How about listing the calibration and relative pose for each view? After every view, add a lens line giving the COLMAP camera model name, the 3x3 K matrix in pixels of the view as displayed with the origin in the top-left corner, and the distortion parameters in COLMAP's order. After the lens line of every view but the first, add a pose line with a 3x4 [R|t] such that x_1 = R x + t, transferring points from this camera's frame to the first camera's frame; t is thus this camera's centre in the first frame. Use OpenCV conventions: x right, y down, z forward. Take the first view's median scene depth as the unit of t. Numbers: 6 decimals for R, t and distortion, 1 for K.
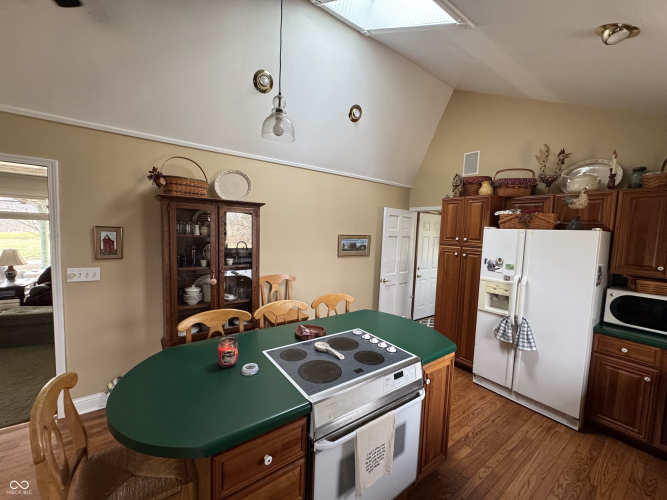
lens RADIAL K [[265.2, 0, 331.0], [0, 265.2, 250.7], [0, 0, 1]] dist [0.000220, -0.000178]
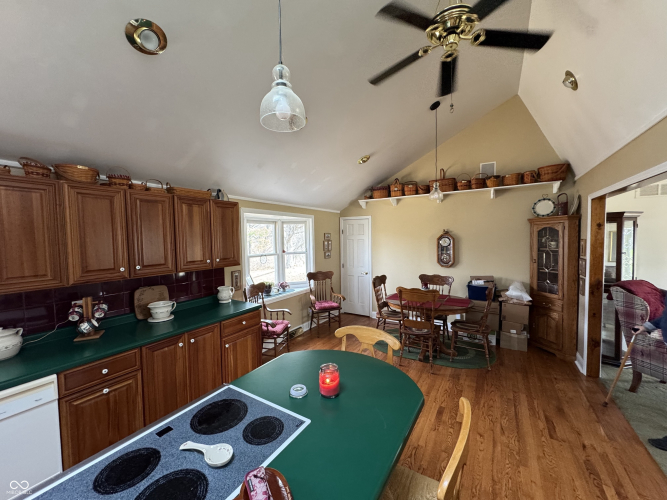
lens RADIAL K [[265.2, 0, 332.2], [0, 265.2, 249.6], [0, 0, 1]] dist [0.000220, -0.000178]
pose [[-0.926567, -0.006893, -0.376067, -0.025418], [-0.048874, 0.993562, 0.102206, -0.083637], [0.372941, 0.113081, -0.920939, 0.921806]]
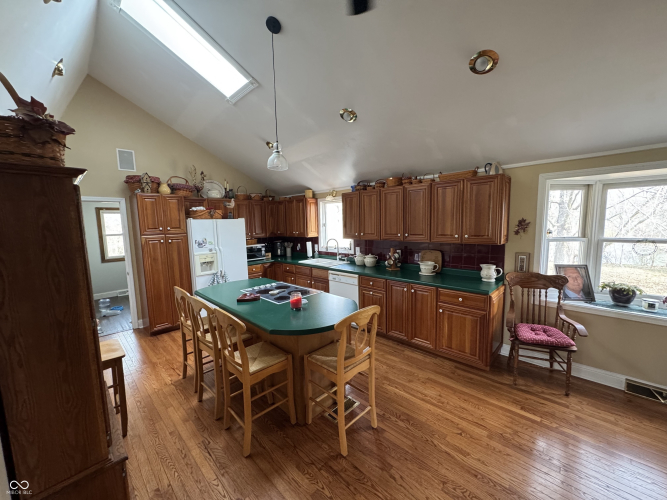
lens RADIAL K [[265.2, 0, 329.3], [0, 265.2, 250.7], [0, 0, 1]] dist [0.000220, -0.000178]
pose [[-0.151913, -0.145230, 0.977666, -1.004553], [0.093910, 0.982550, 0.160548, -0.082474], [-0.983922, 0.116201, -0.135624, 0.502745]]
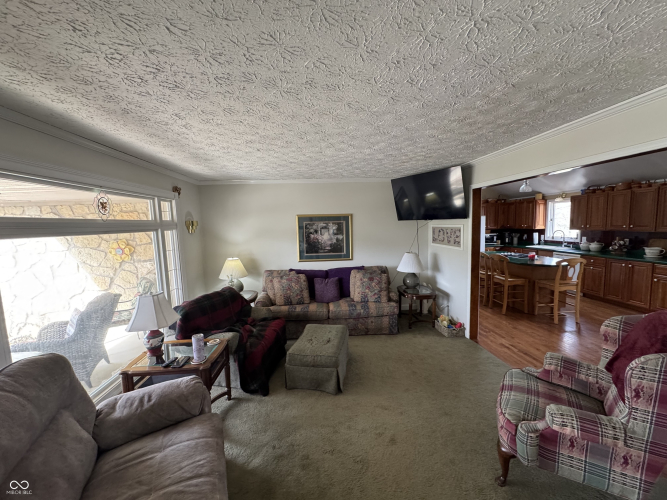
lens RADIAL K [[265.2, 0, 333.0], [0, 265.2, 249.7], [0, 0, 1]] dist [0.000220, -0.000178]
pose [[0.520866, -0.138082, 0.842397, -2.276849], [0.115775, 0.989139, 0.090550, -0.146123], [-0.845751, 0.050363, 0.531195, 0.682203]]
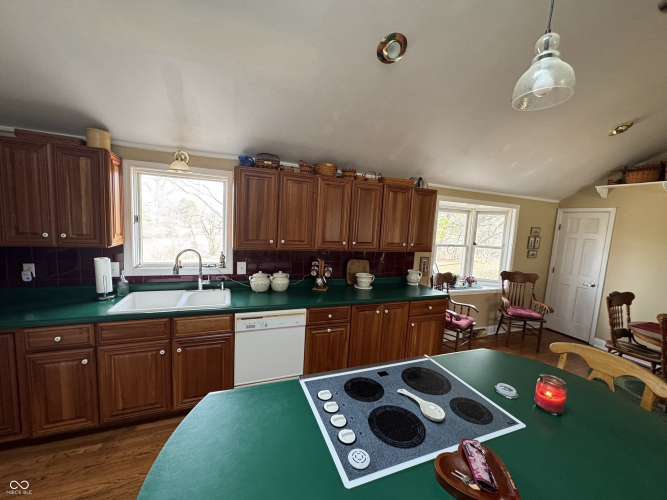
lens RADIAL K [[265.2, 0, 332.1], [0, 265.2, 249.5], [0, 0, 1]] dist [0.000220, -0.000178]
pose [[-0.963173, -0.120294, 0.240472, 0.053880], [-0.076373, 0.979901, 0.184286, -0.073875], [-0.257807, 0.159133, -0.953002, 0.954722]]
